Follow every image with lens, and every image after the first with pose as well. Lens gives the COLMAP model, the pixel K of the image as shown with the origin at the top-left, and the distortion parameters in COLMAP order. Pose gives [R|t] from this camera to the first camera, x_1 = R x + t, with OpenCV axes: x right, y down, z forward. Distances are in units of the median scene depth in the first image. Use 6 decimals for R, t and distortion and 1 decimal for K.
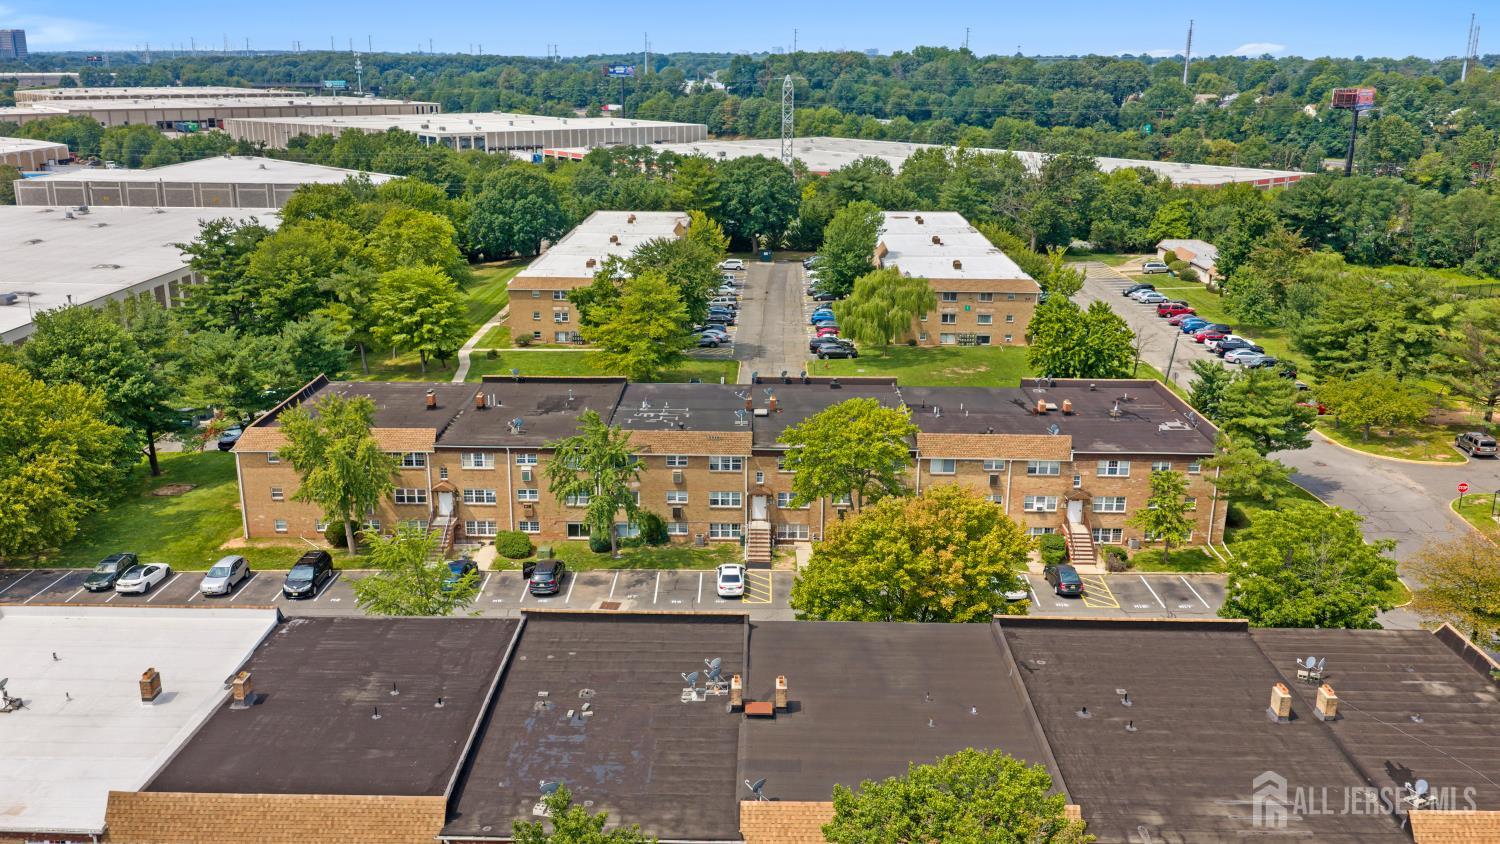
lens RADIAL K [[1238.3, 0, 753.0], [0, 1238.3, 422.1], [0, 0, 1]] dist [-0.011019, -0.010482]
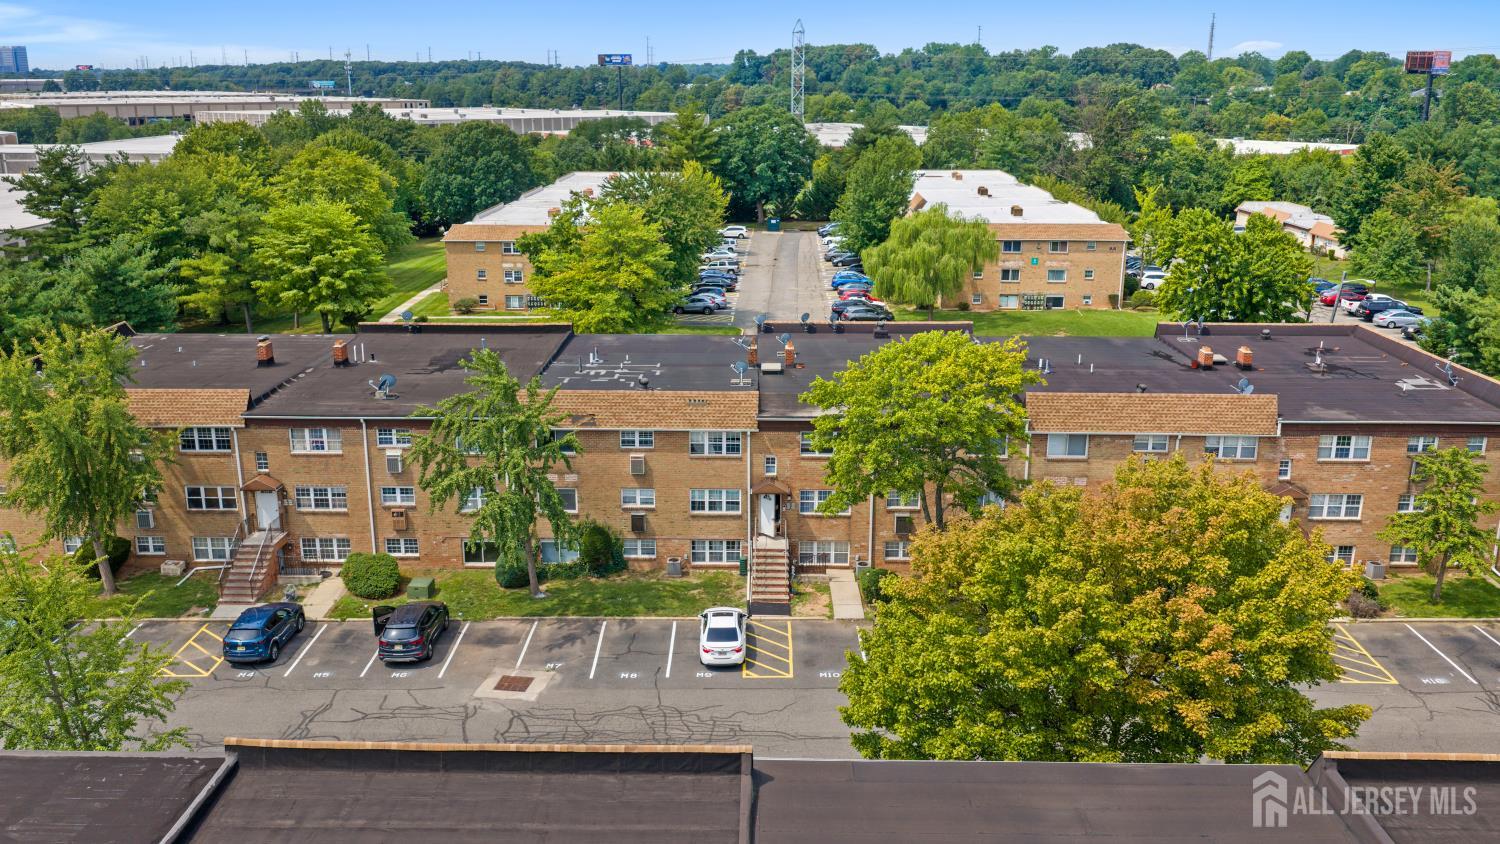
lens RADIAL K [[1238.3, 0, 746.6], [0, 1238.3, 422.0], [0, 0, 1]] dist [-0.011019, -0.010482]
pose [[0.999934, -0.005052, -0.010316, -0.000035], [0.004917, 0.999902, -0.013124, 0.020290], [0.010381, 0.013073, 0.999861, 0.249531]]
